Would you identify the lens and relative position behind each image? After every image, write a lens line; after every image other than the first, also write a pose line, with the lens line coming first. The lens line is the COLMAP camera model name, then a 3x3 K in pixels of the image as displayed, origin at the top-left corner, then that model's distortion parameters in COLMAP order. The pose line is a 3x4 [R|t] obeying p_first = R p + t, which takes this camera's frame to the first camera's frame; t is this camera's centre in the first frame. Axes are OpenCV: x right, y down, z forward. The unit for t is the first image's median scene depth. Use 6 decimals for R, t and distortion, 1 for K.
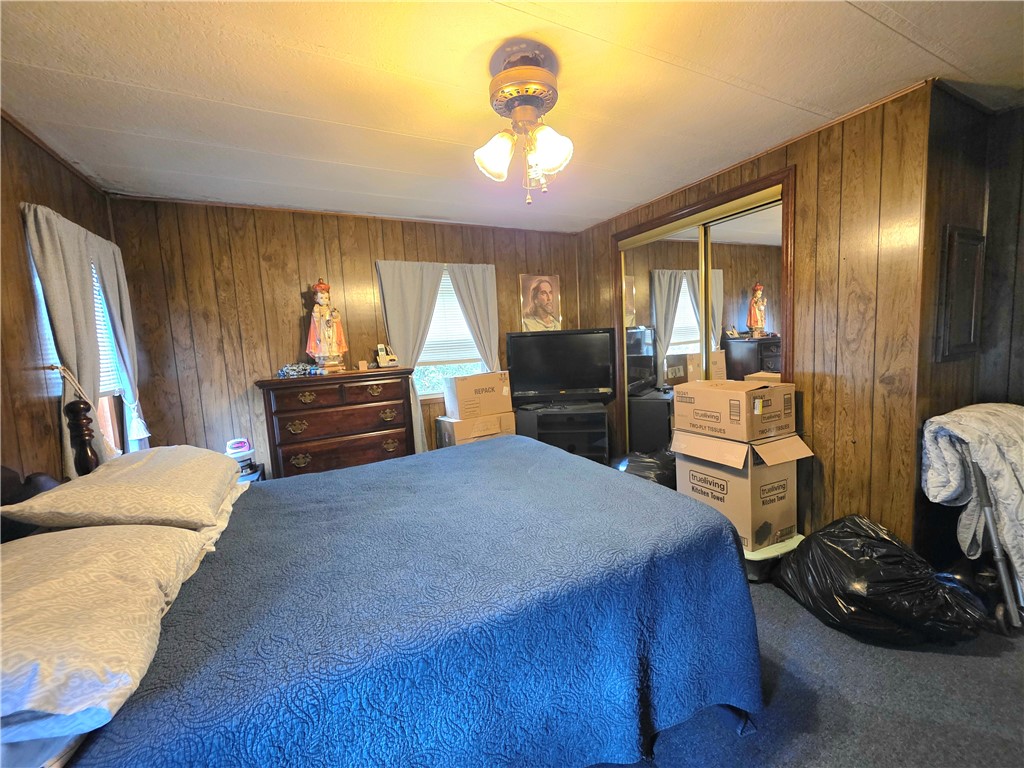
lens RADIAL K [[405.7, 0, 515.4], [0, 405.7, 384.1], [0, 0, 1]] dist [-0.001812, 0.000554]
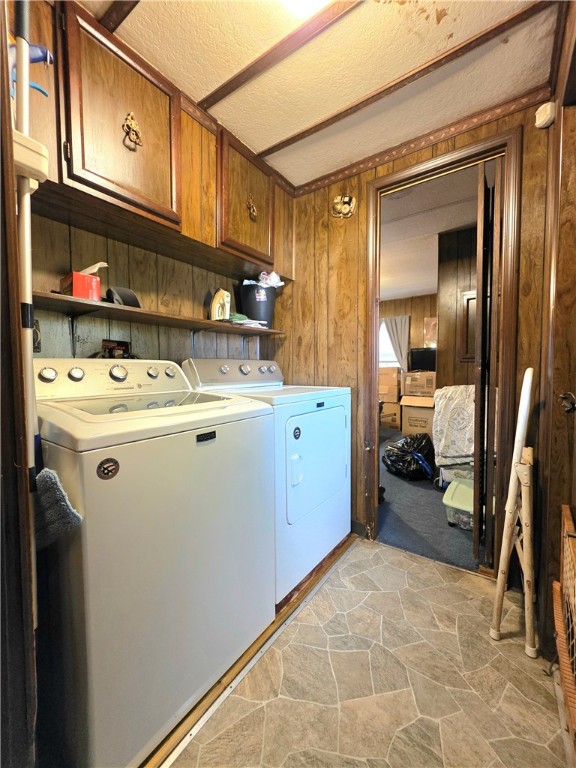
lens RADIAL K [[304.3, 0, 288.9], [0, 304.3, 379.4], [0, 0, 1]] dist [-0.001812, 0.000554]
pose [[0.446738, 0.089793, -0.890148, 1.230983], [-0.114315, 0.992524, 0.042749, 0.037150], [0.887332, 0.082659, 0.453663, -0.241217]]
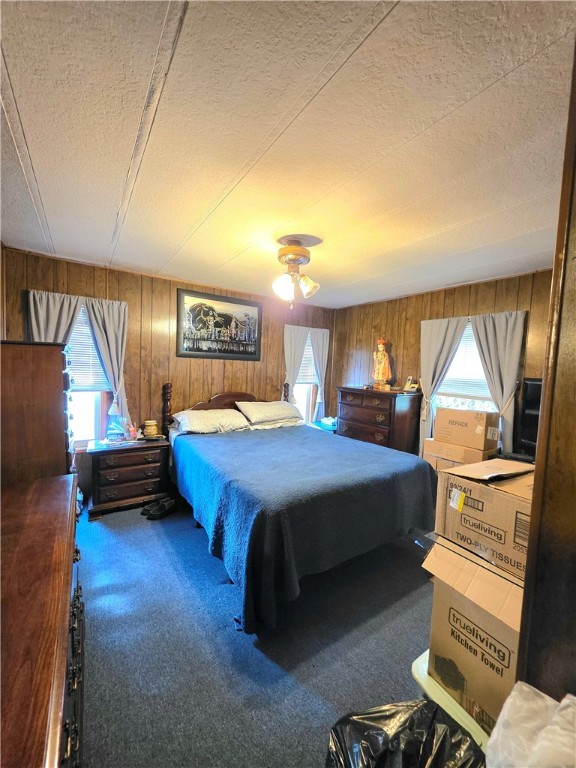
lens RADIAL K [[304.3, 0, 285.8], [0, 304.3, 385.1], [0, 0, 1]] dist [-0.001812, 0.000554]
pose [[0.105614, 0.118827, -0.987282, 0.750045], [-0.151277, 0.983199, 0.102153, -0.111380], [0.982833, 0.138564, 0.121815, 0.402307]]
